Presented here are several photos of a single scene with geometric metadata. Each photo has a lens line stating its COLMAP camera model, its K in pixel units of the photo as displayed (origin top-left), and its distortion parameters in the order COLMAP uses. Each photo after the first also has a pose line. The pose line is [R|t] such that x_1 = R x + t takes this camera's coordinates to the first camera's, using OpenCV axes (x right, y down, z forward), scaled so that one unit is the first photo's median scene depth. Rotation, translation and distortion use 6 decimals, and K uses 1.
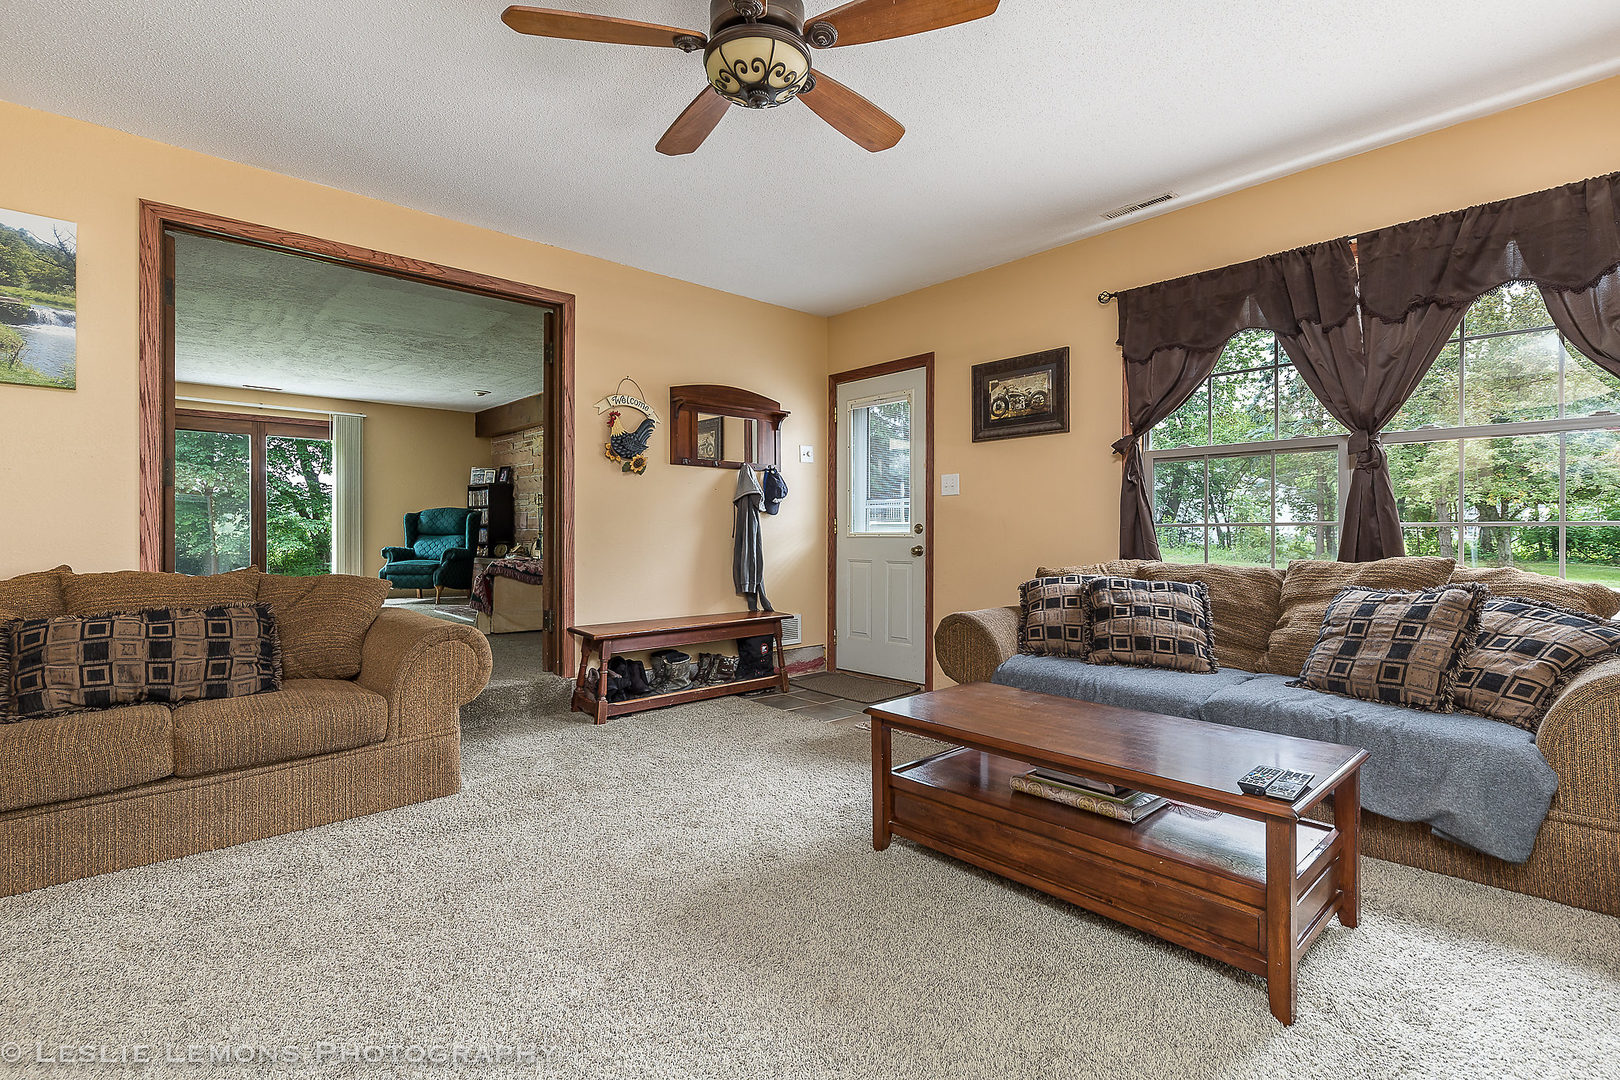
lens RADIAL K [[762.1, 0, 832.1], [0, 762.1, 535.7], [0, 0, 1]] dist [0.005721, -0.004564]
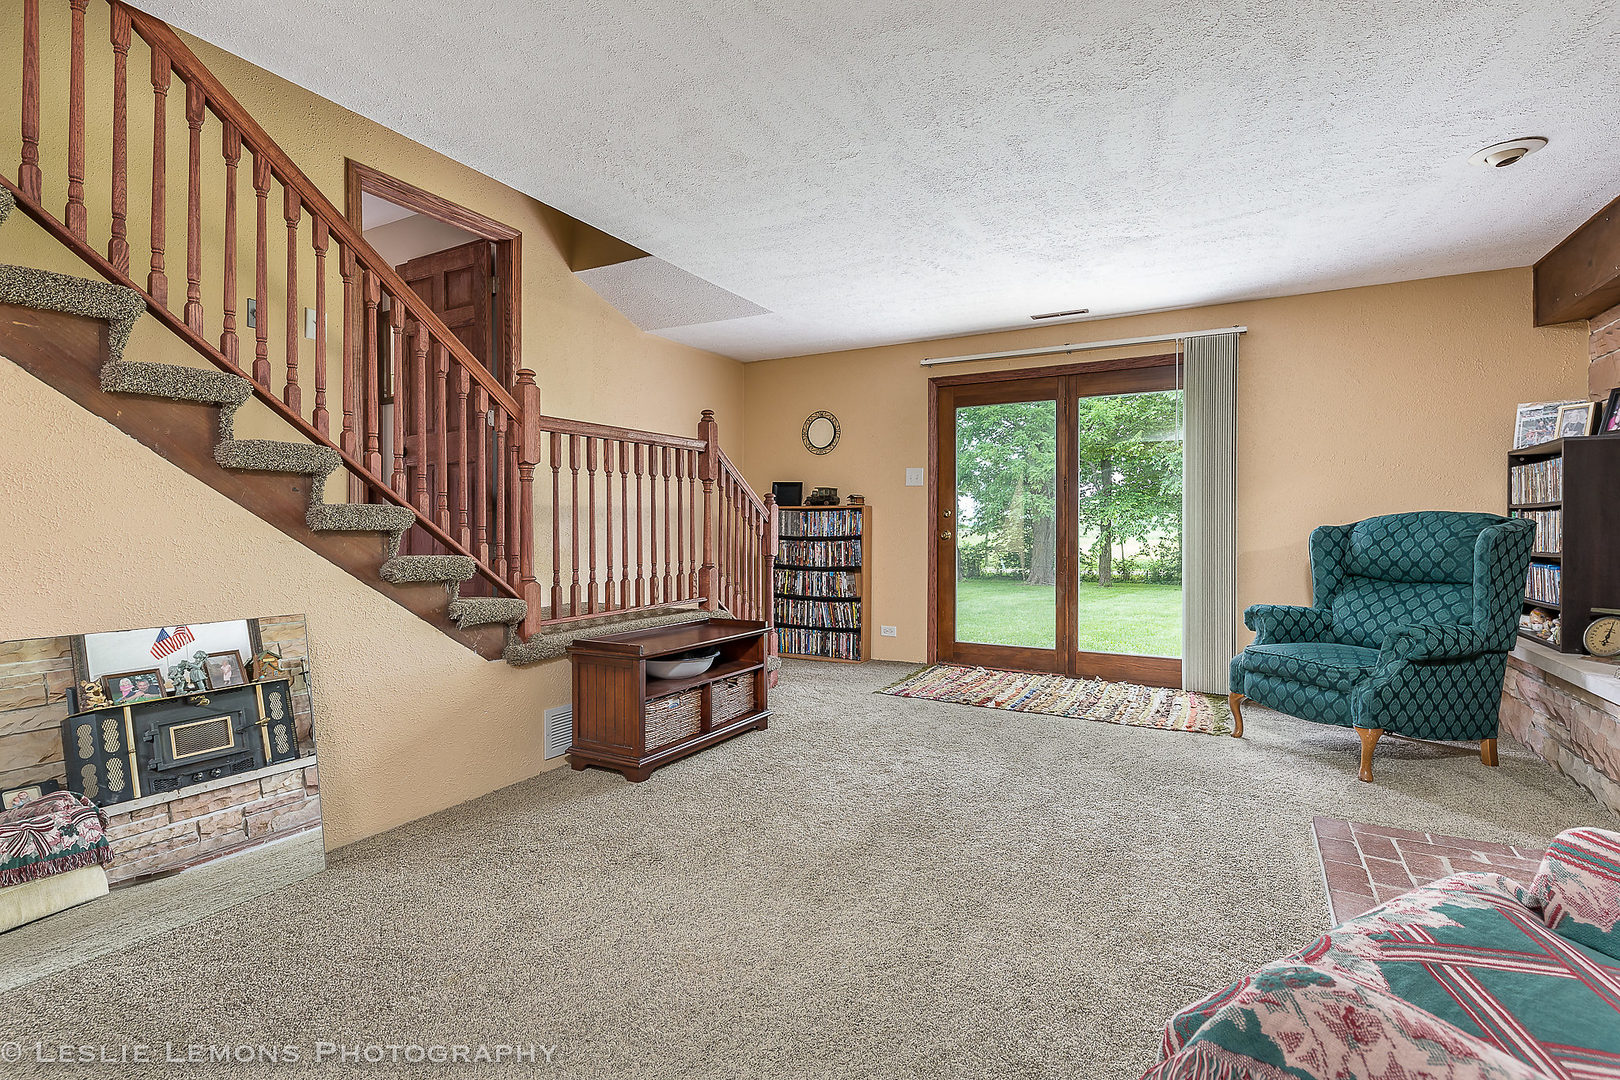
lens RADIAL K [[762.1, 0, 804.2], [0, 762.1, 529.7], [0, 0, 1]] dist [0.005721, -0.004564]
pose [[0.289887, 0.003947, -0.957053, -0.223182], [-0.007111, 0.999973, 0.001970, -0.026046], [0.957035, 0.006235, 0.289907, 0.583152]]
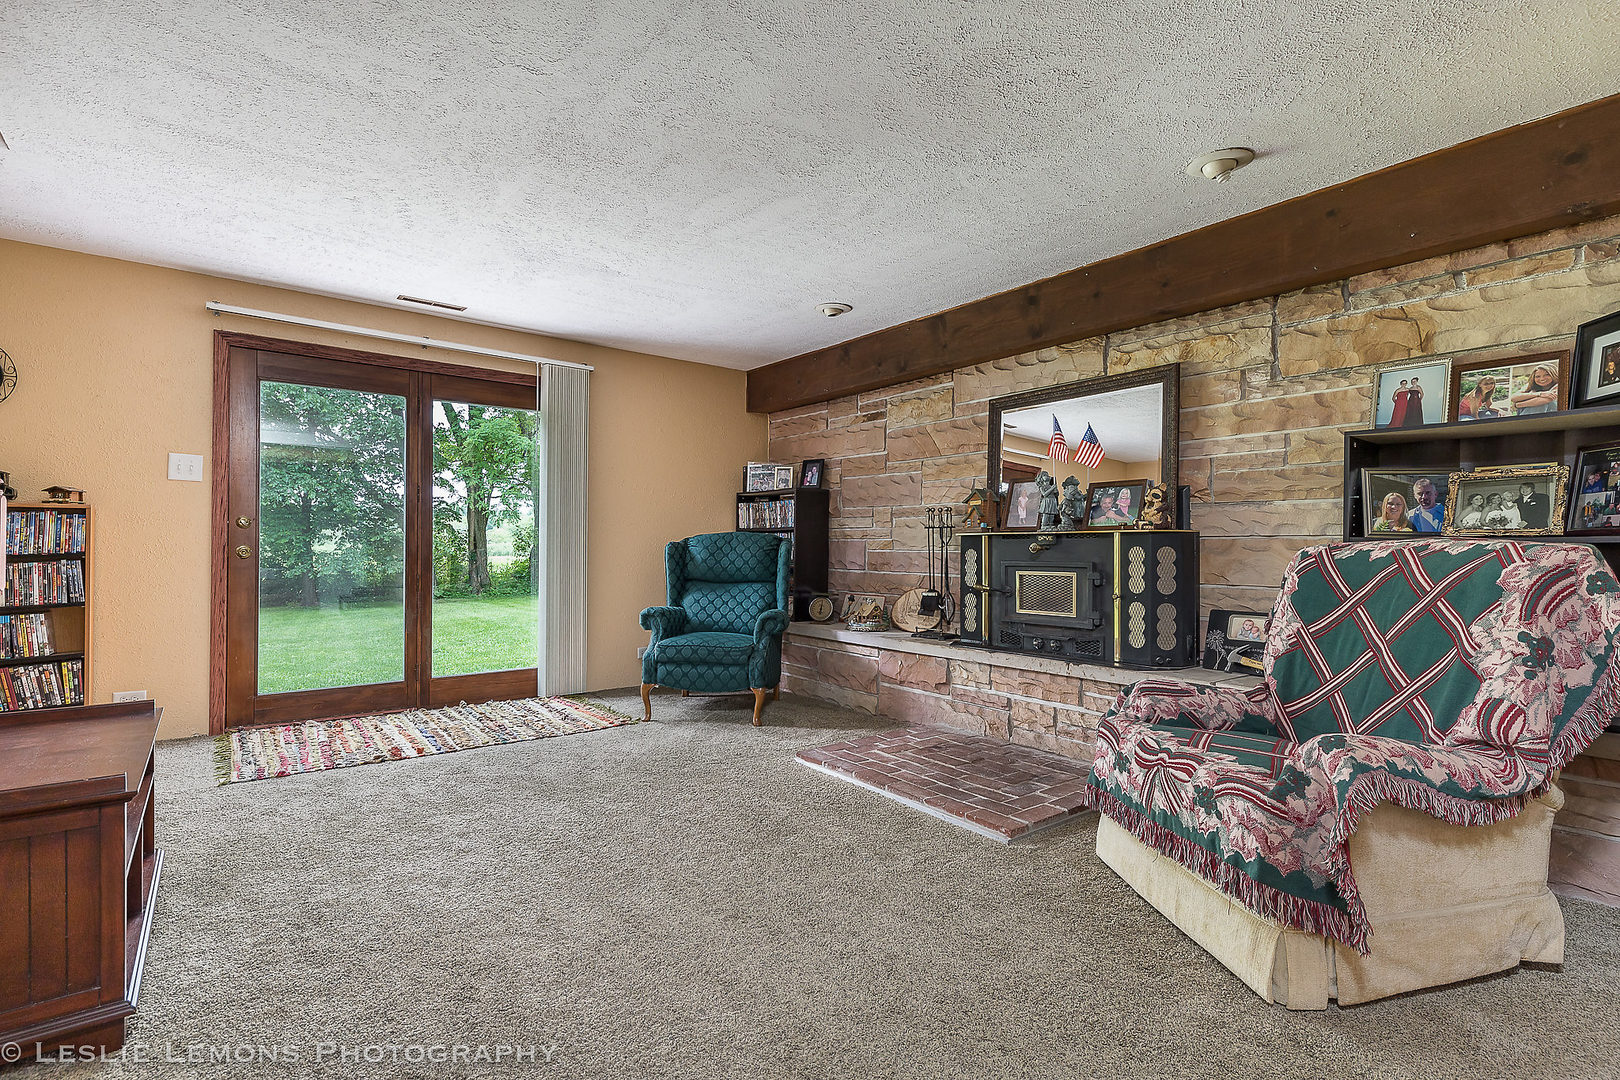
lens RADIAL K [[762.1, 0, 817.7], [0, 762.1, 545.1], [0, 0, 1]] dist [0.005721, -0.004564]
pose [[0.996117, 0.005930, -0.087838, -0.396278], [-0.006501, 0.999960, -0.006211, -0.024384], [0.087797, 0.006758, 0.996115, 0.457333]]
